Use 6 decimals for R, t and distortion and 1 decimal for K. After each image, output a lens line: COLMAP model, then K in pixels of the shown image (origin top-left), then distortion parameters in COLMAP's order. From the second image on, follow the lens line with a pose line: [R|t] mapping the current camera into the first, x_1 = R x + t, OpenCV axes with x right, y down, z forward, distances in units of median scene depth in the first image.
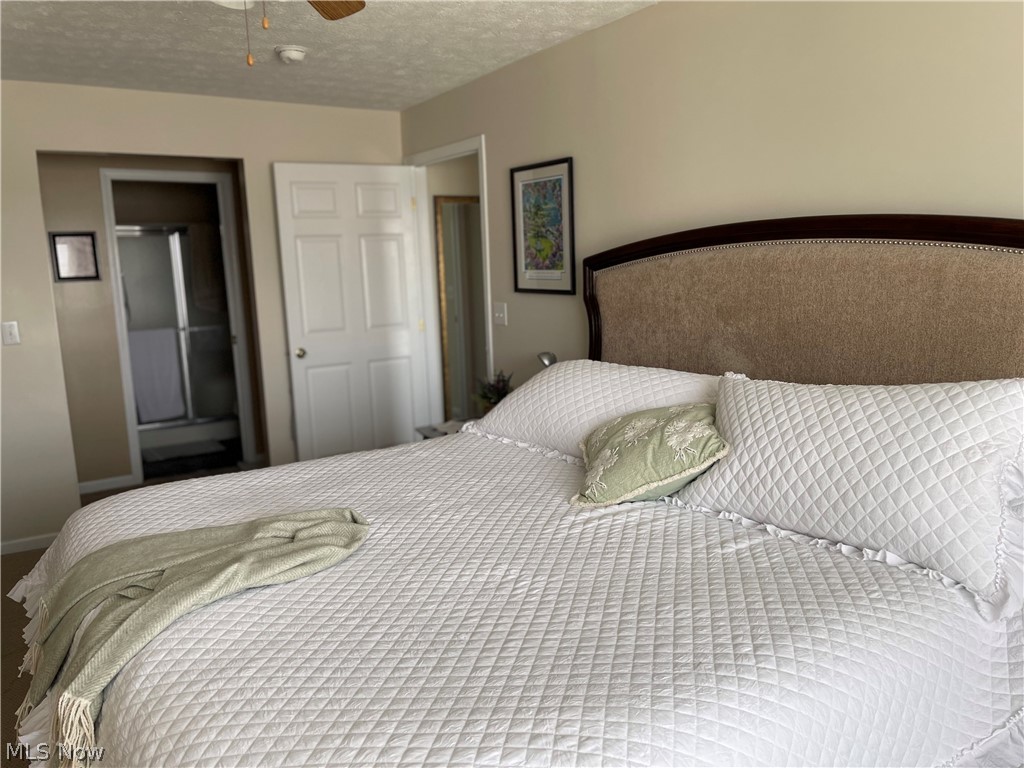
lens RADIAL K [[777.7, 0, 514.0], [0, 777.7, 379.1], [0, 0, 1]] dist [0.055068, -0.065106]
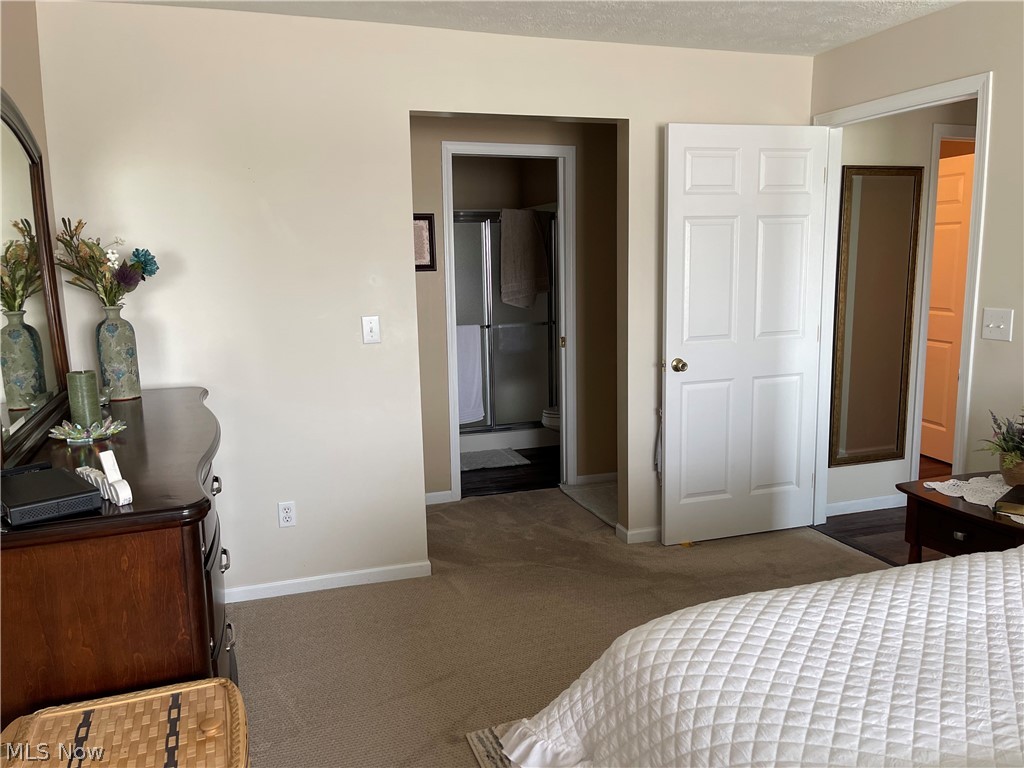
lens RADIAL K [[777.7, 0, 511.7], [0, 777.7, 388.3], [0, 0, 1]] dist [0.055068, -0.065106]
pose [[0.969077, 0.054062, -0.240765, -0.229653], [-0.050551, 0.998506, 0.020738, -0.016038], [0.241526, -0.007926, 0.970362, 0.172429]]
